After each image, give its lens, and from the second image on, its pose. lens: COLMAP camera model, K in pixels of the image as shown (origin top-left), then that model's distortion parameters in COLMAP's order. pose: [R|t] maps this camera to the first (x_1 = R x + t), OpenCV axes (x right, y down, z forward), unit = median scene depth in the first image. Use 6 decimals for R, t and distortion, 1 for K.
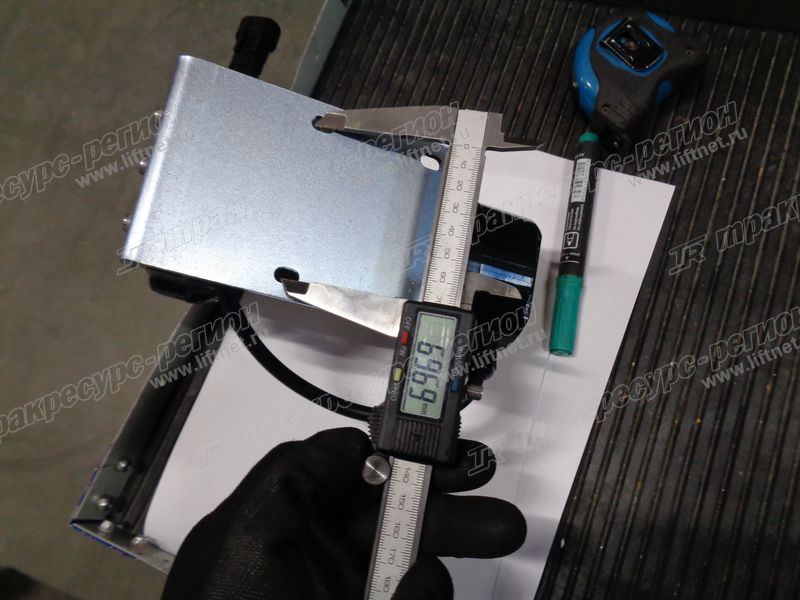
lens RADIAL K [[600.6, 0, 403.3], [0, 600.6, 297.6], [0, 0, 1]] dist [0.011154, -0.009471]
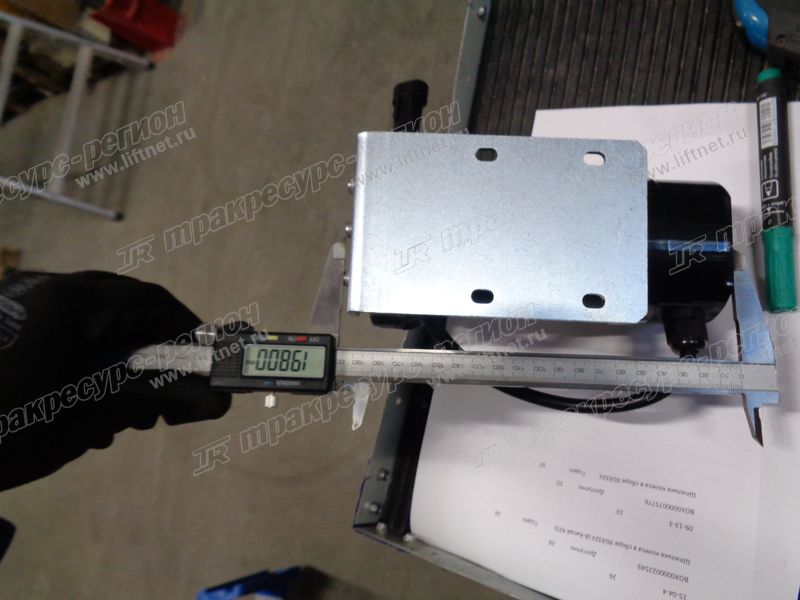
lens RADIAL K [[600.6, 0, 403.3], [0, 600.6, 297.6], [0, 0, 1]] dist [0.011154, -0.009471]
pose [[0.923129, -0.201987, -0.327161, 0.024743], [0.208552, 0.977892, -0.015283, -0.034609], [0.323015, -0.054122, 0.944845, -0.075654]]
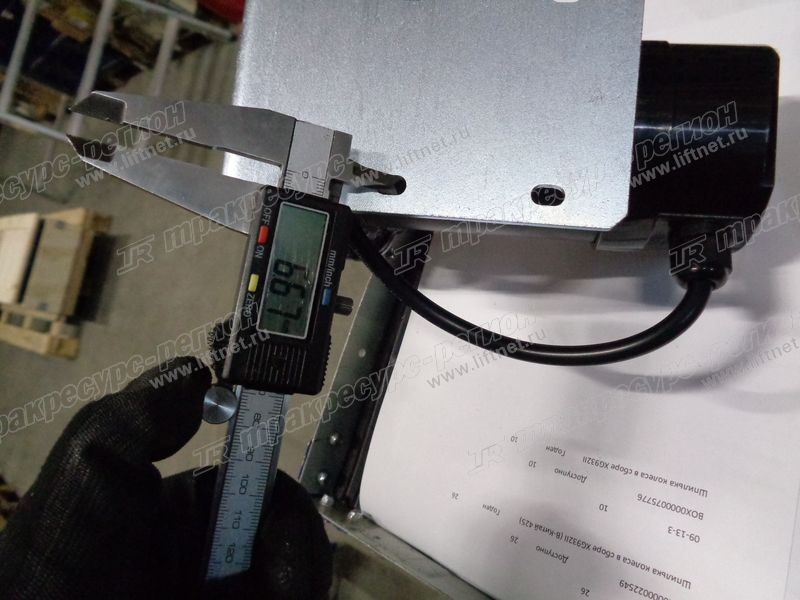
lens RADIAL K [[600.6, 0, 403.3], [0, 600.6, 297.6], [0, 0, 1]] dist [0.011154, -0.009471]
pose [[0.879075, -0.146635, -0.453570, 0.110049], [0.156808, 0.987510, -0.015340, 0.082996], [0.450154, -0.057638, 0.891089, 0.190947]]
